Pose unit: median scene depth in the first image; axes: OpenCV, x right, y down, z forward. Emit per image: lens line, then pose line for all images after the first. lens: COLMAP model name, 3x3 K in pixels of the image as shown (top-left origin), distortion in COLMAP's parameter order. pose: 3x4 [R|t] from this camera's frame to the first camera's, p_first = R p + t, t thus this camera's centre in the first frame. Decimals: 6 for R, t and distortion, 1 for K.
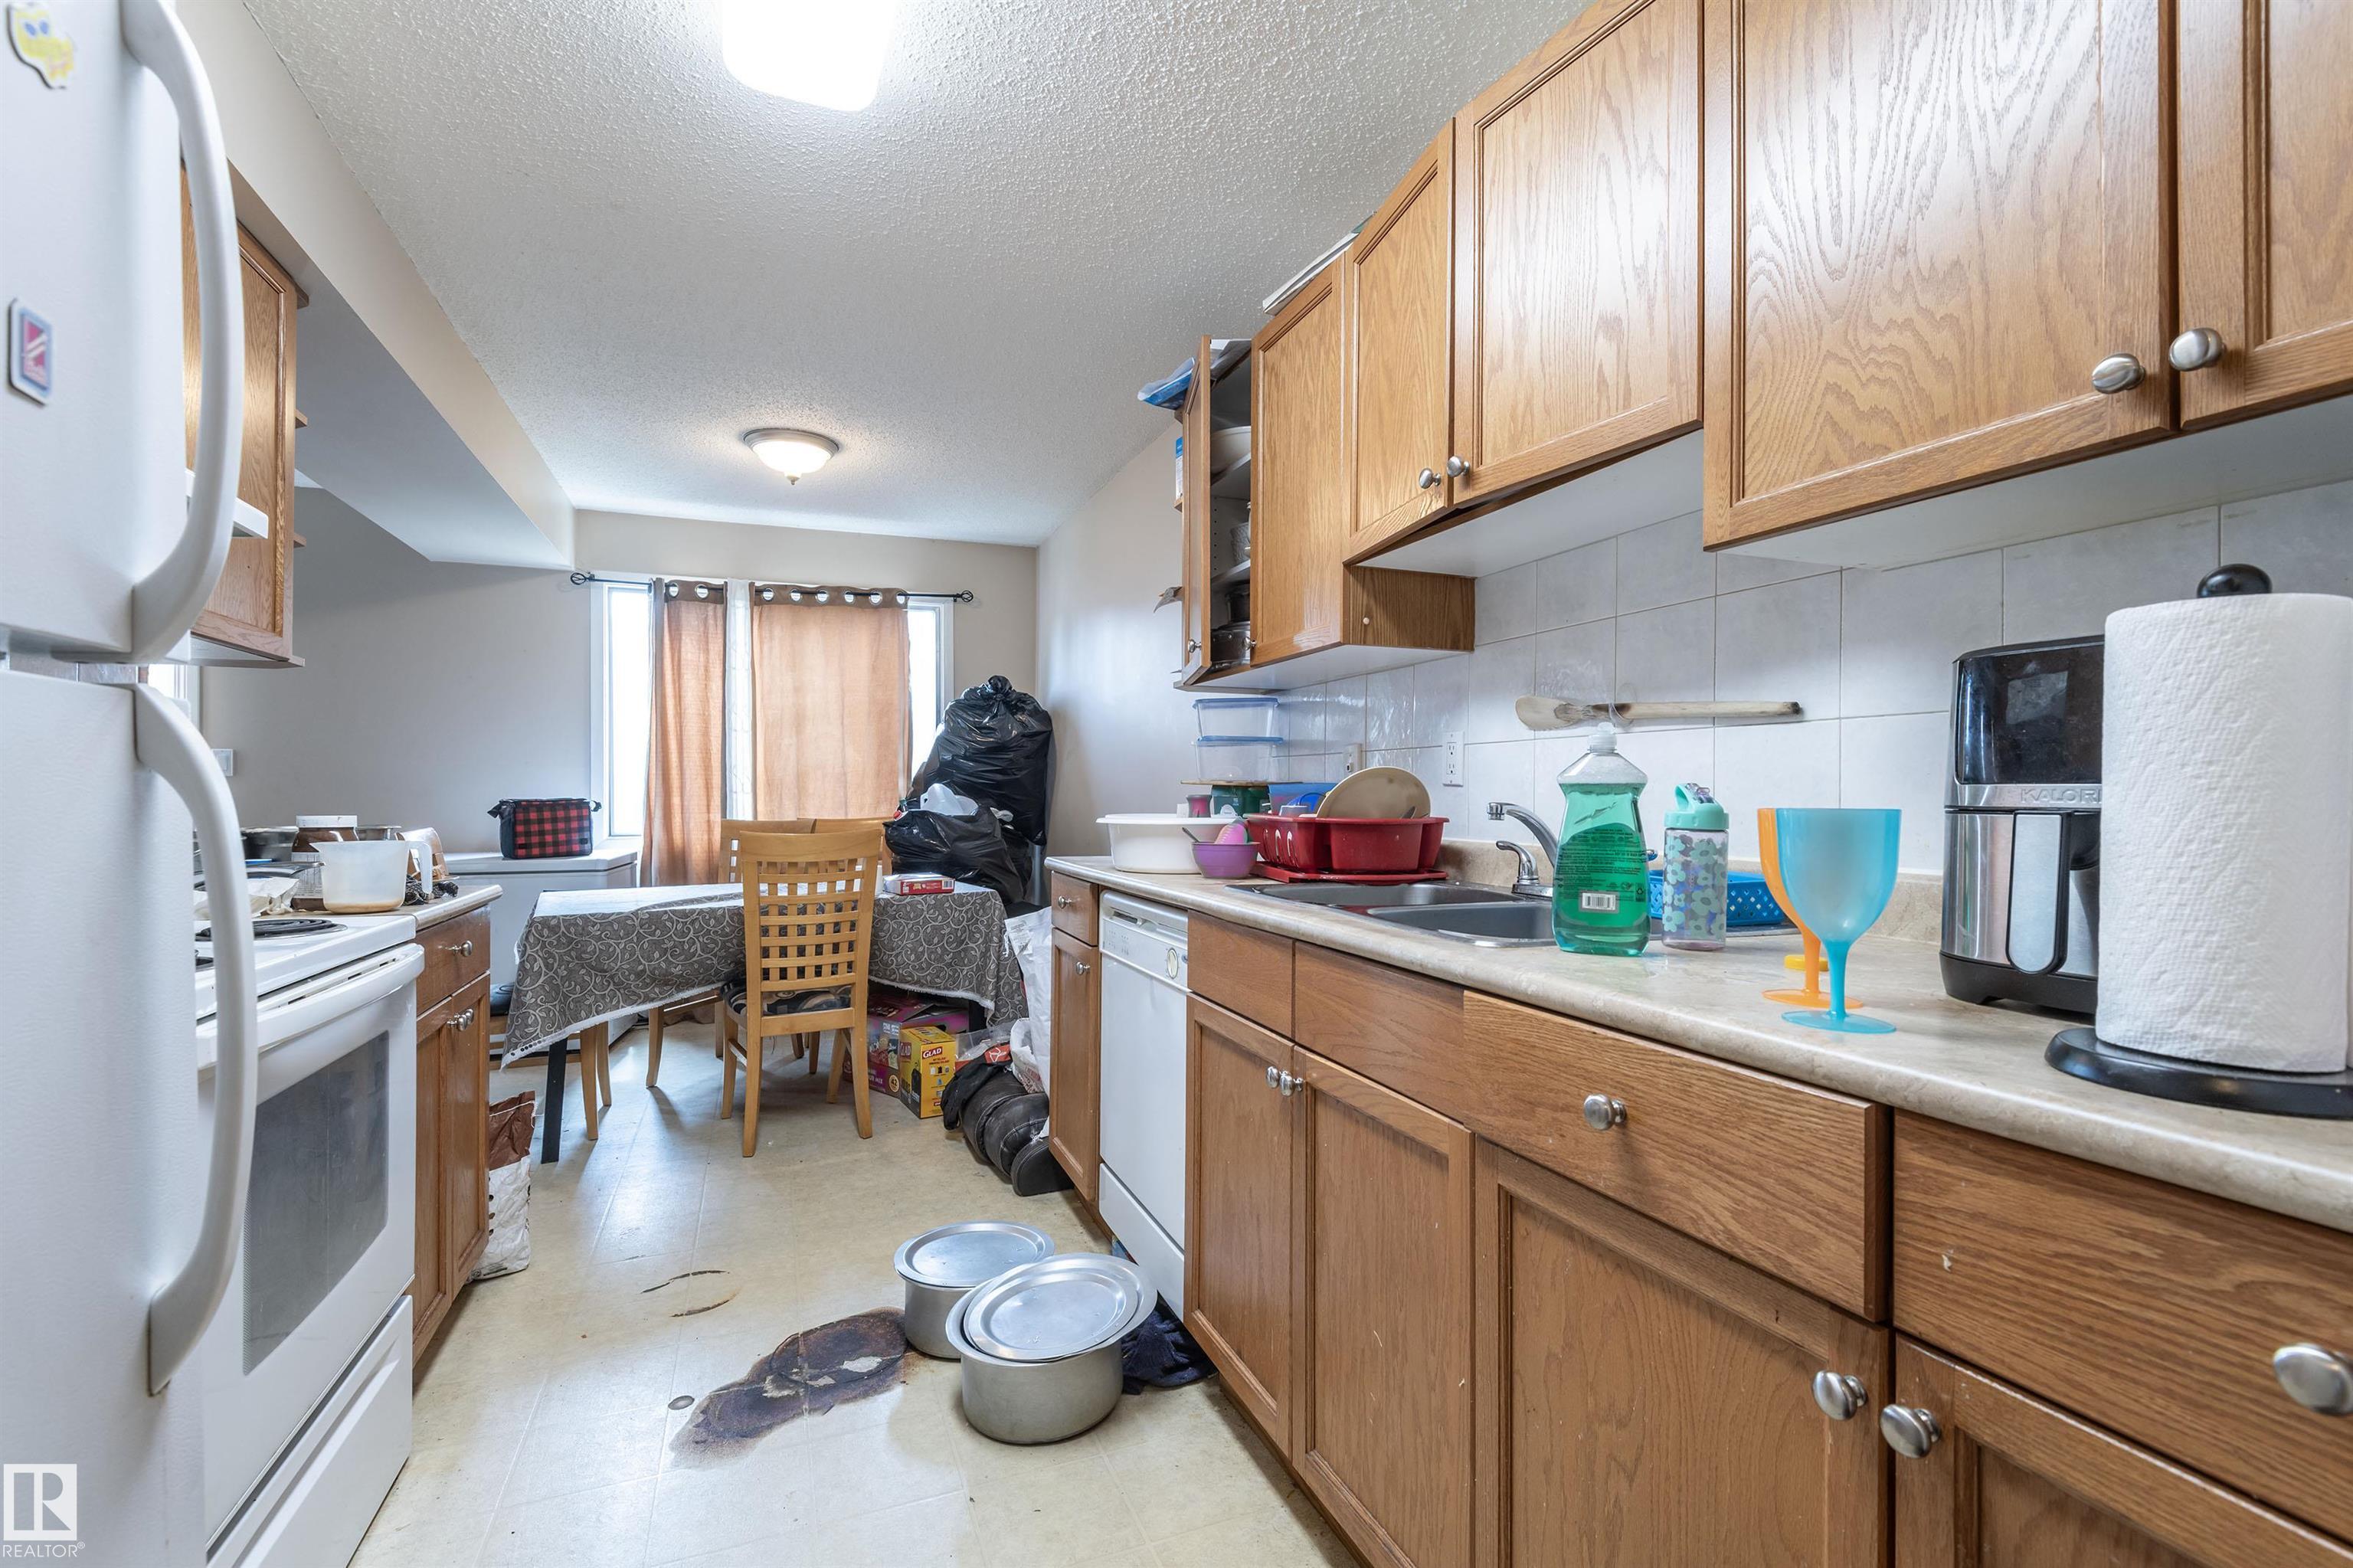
lens RADIAL K [[1059.7, 0, 1176.5], [0, 1059.7, 784.0], [0, 0, 1]] dist [0.043845, -0.023547]
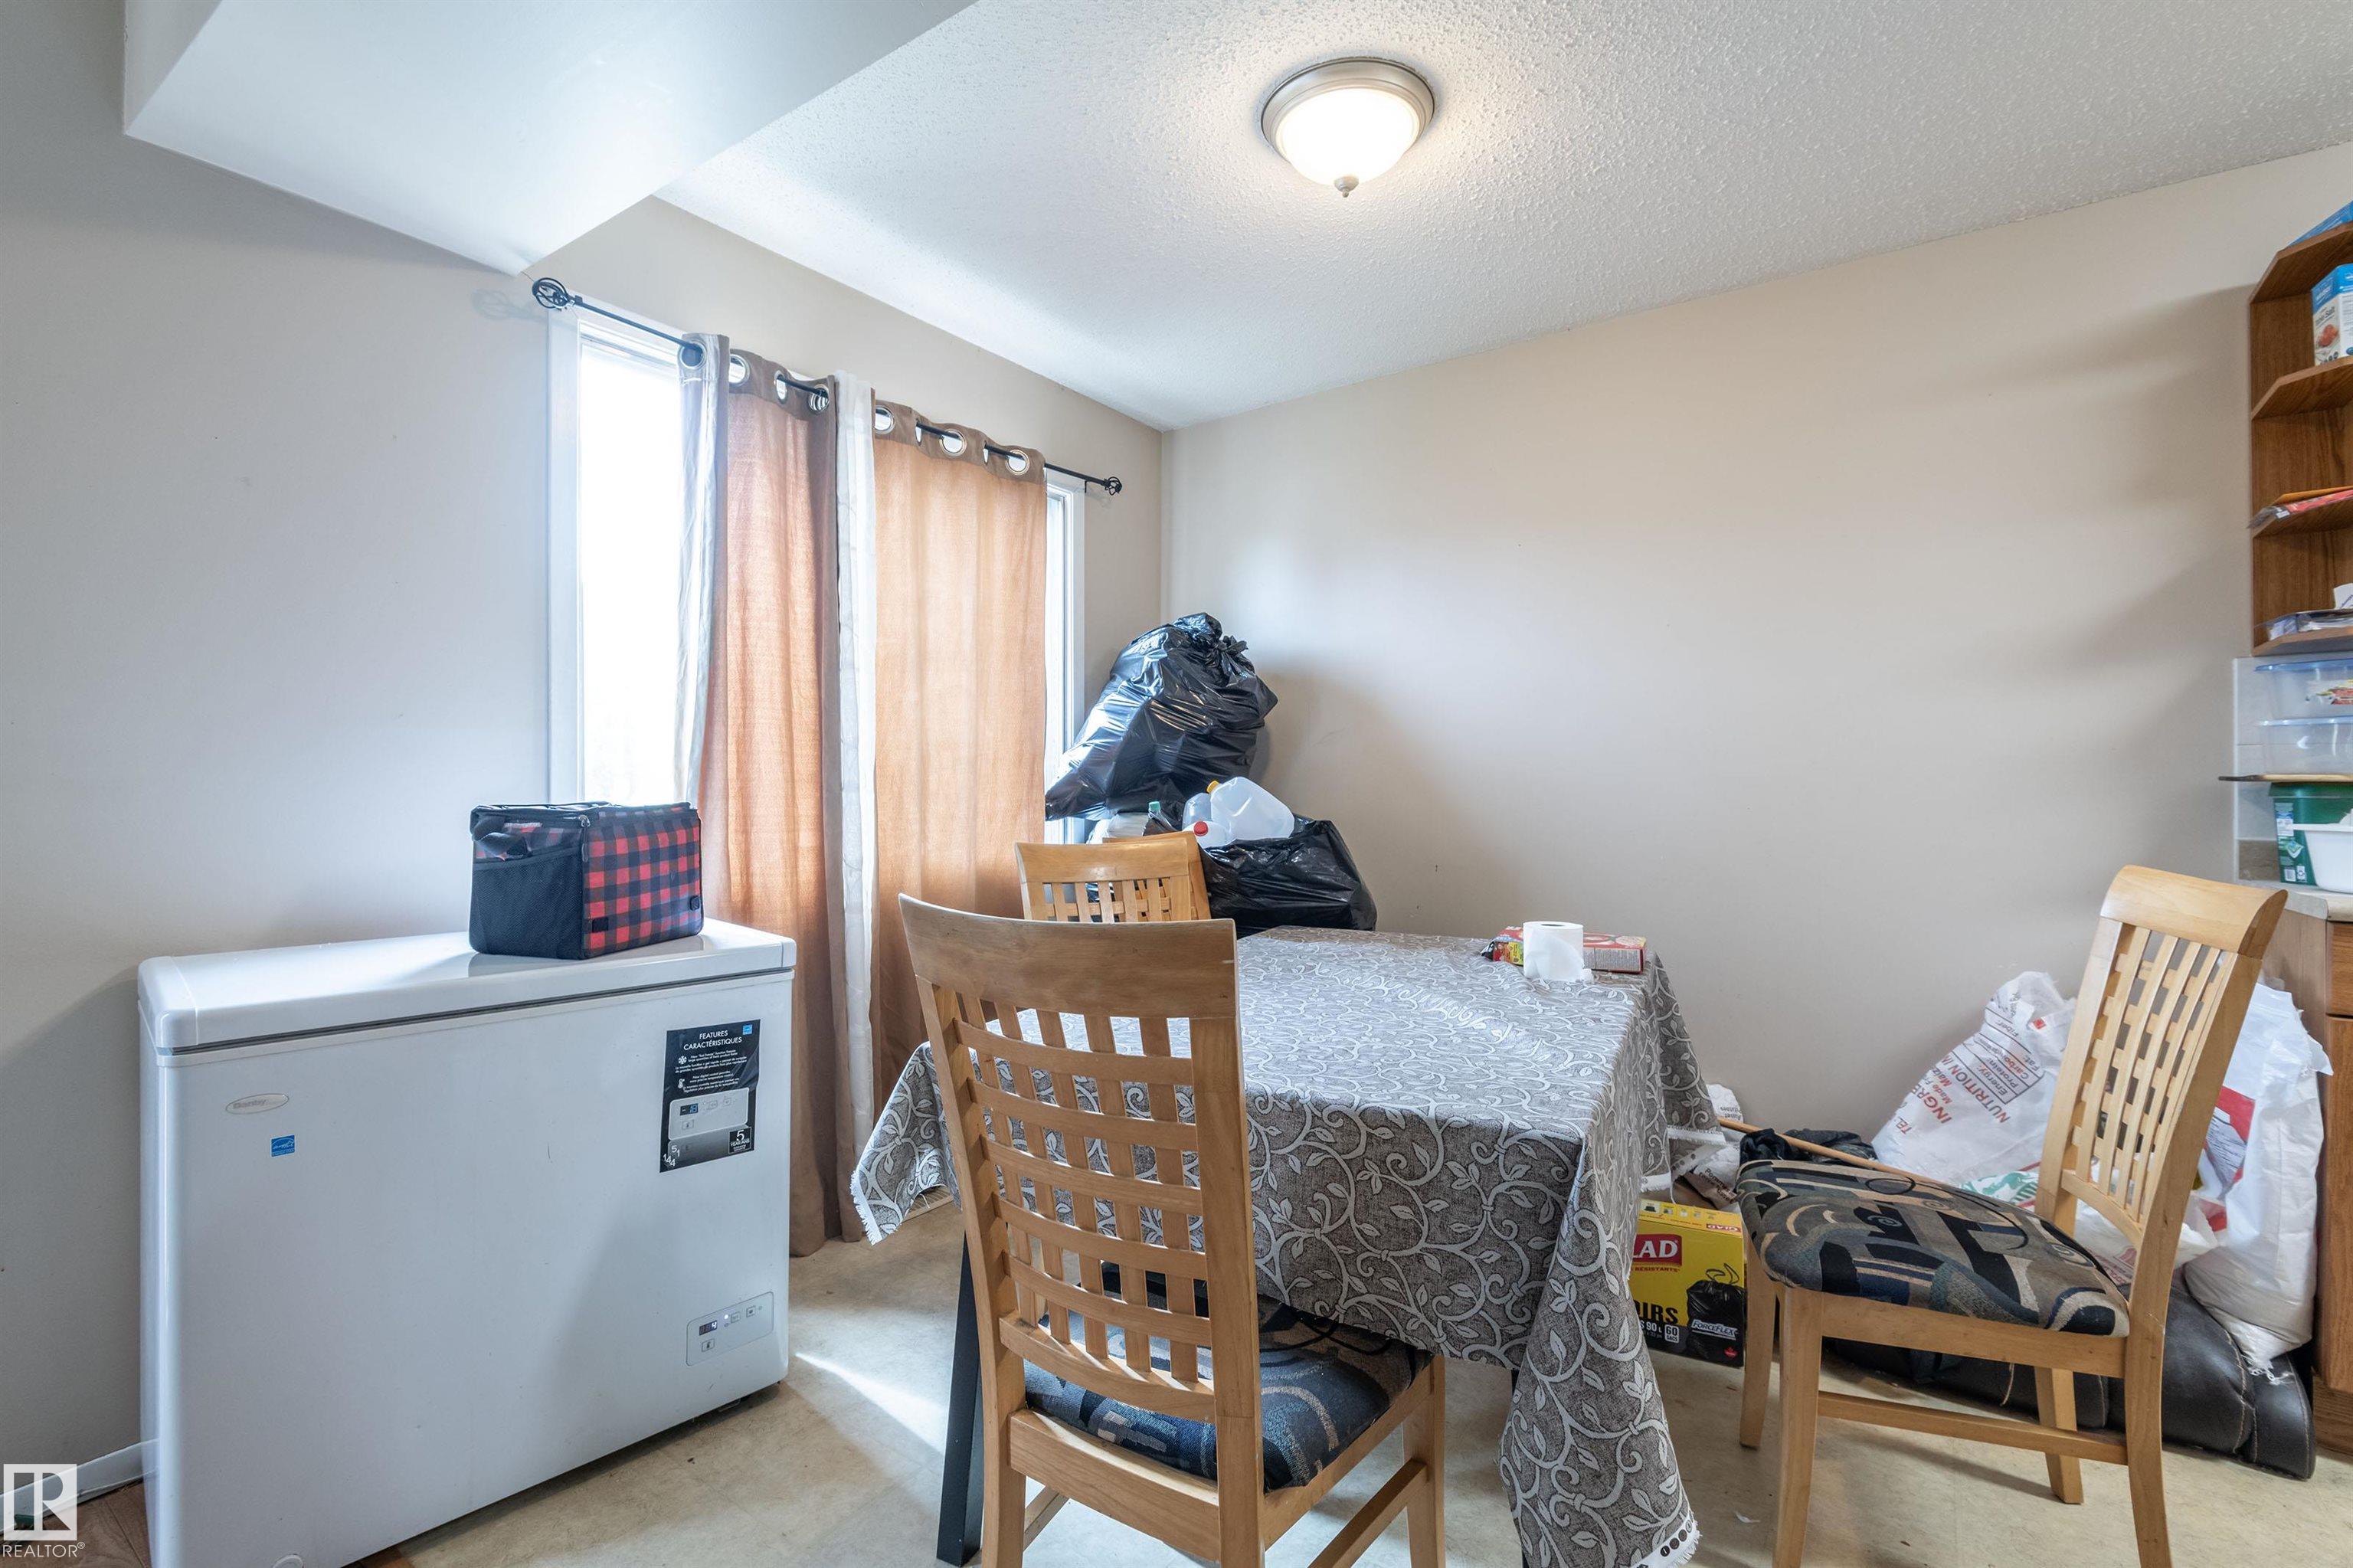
lens RADIAL K [[1059.7, 0, 1176.5], [0, 1059.7, 784.0], [0, 0, 1]] dist [0.043845, -0.023547]
pose [[0.824789, -0.000491, 0.565441, -0.635308], [0.006637, 0.999939, -0.008813, 0.011103], [-0.565402, 0.011022, 0.824742, 0.540288]]
